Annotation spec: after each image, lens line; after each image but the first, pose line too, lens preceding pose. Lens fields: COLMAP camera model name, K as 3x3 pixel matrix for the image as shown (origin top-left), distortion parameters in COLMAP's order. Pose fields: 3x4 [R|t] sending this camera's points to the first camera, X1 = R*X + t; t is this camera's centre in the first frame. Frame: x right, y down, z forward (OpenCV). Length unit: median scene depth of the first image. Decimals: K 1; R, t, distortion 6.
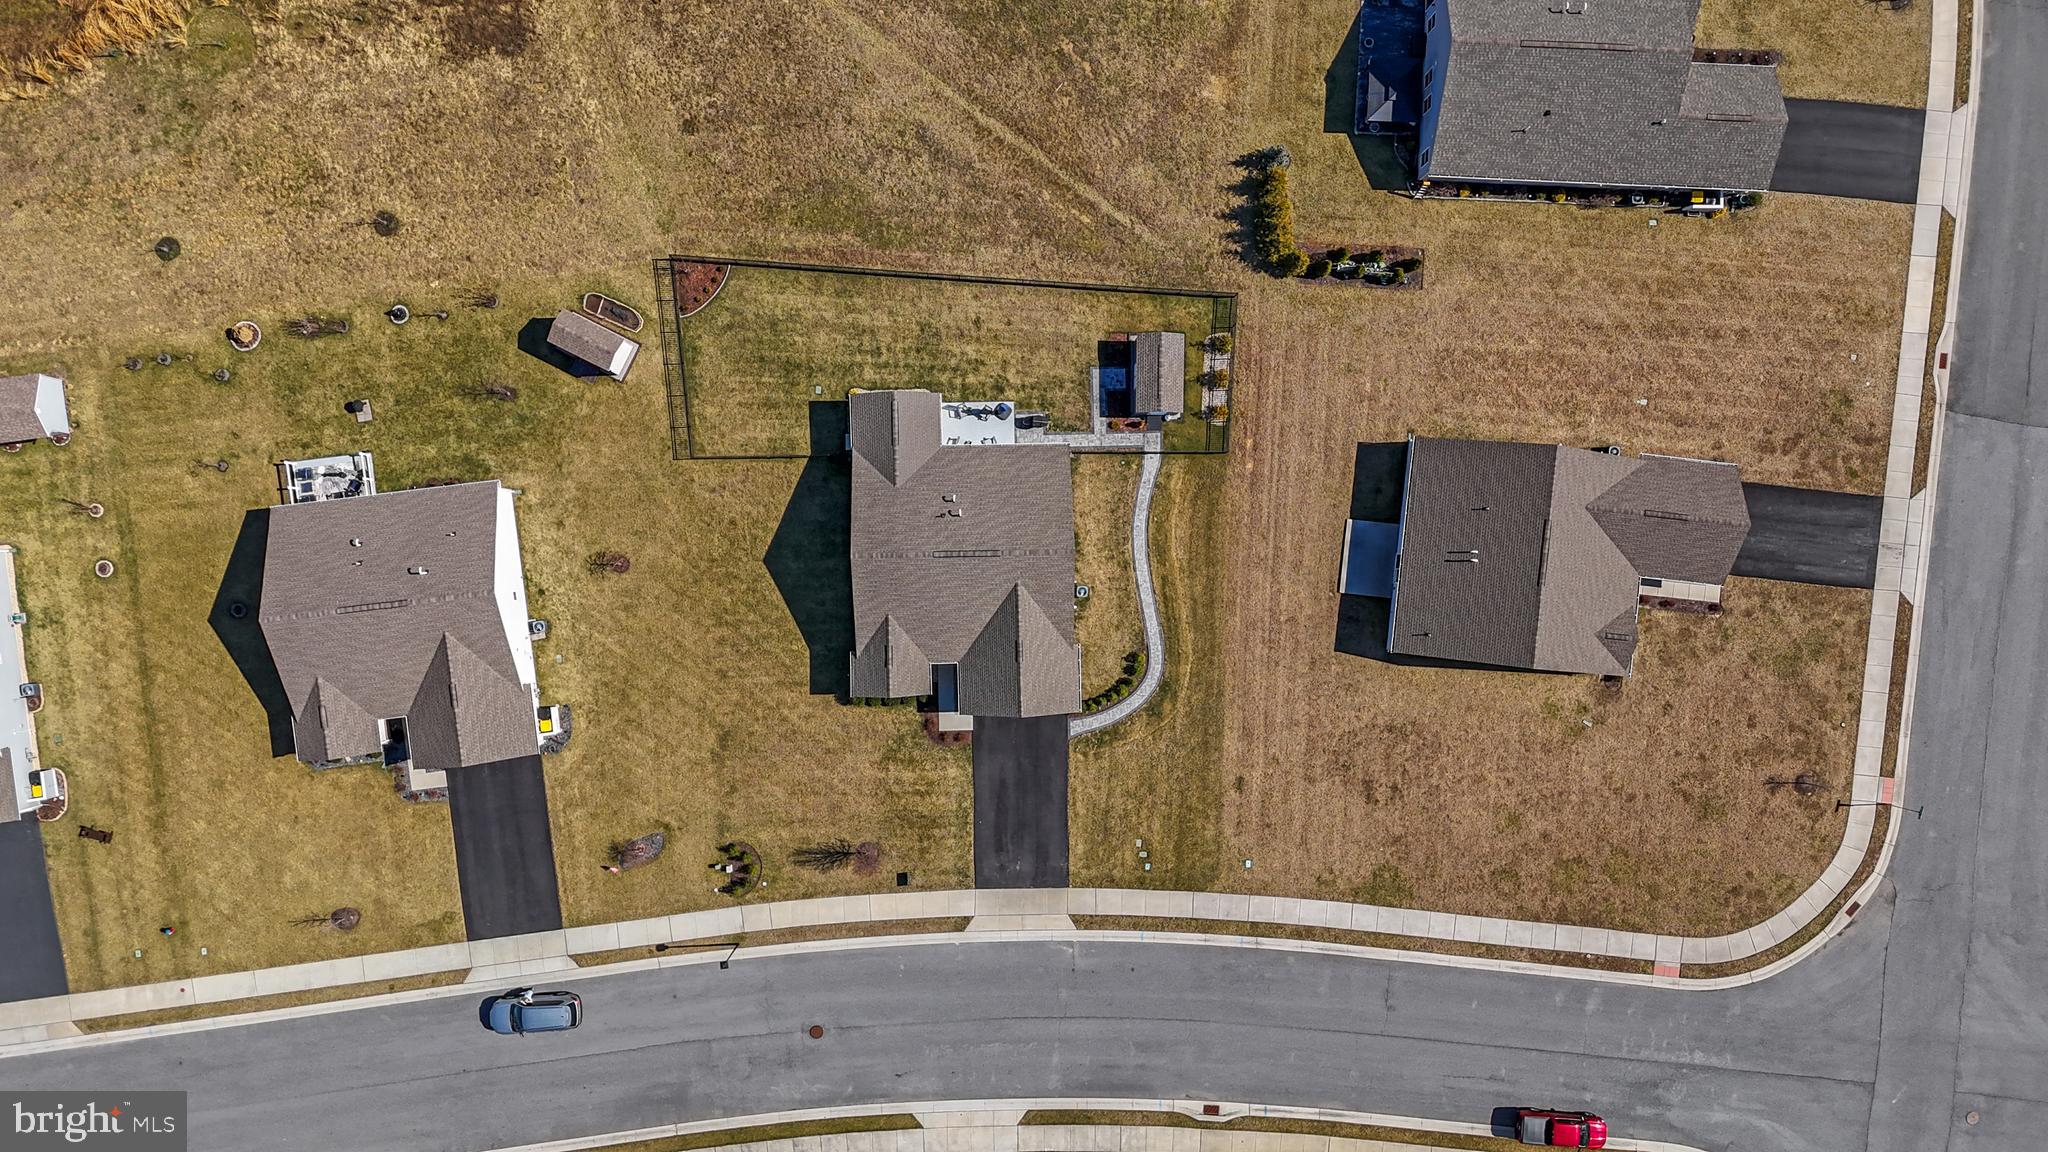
lens RADIAL K [[1496.0, 0, 1024.0], [0, 1496.0, 576.0], [0, 0, 1]] dist [0.122022, -0.171414]
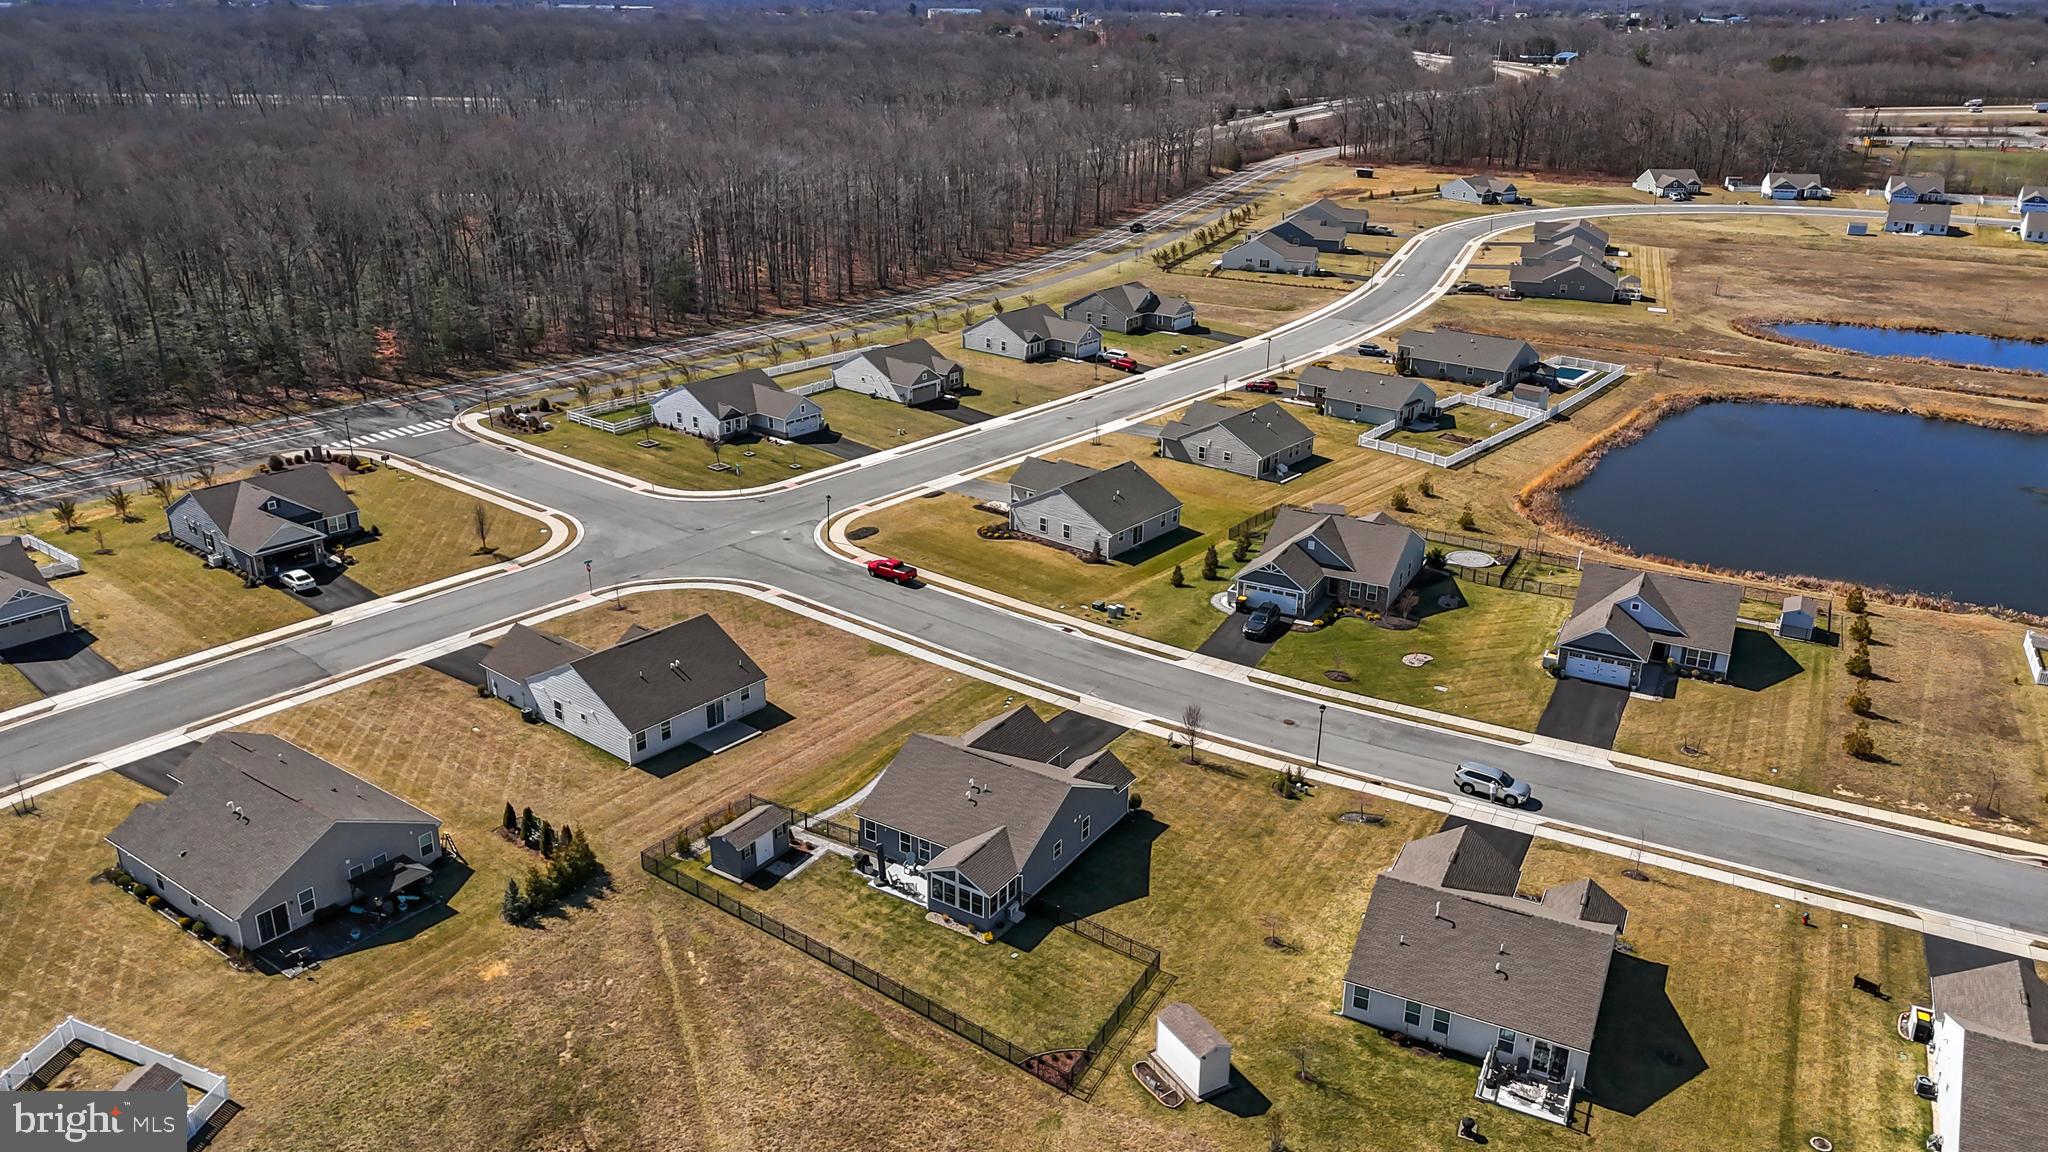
lens RADIAL K [[1488.3, 0, 1034.2], [0, 1488.3, 578.6], [0, 0, 1]] dist [0.094340, -0.128082]
pose [[-0.834453, -0.241639, 0.495277, -0.568318], [0.550056, -0.310466, 0.775274, -0.793122], [-0.033569, 0.919359, 0.391984, 0.384633]]
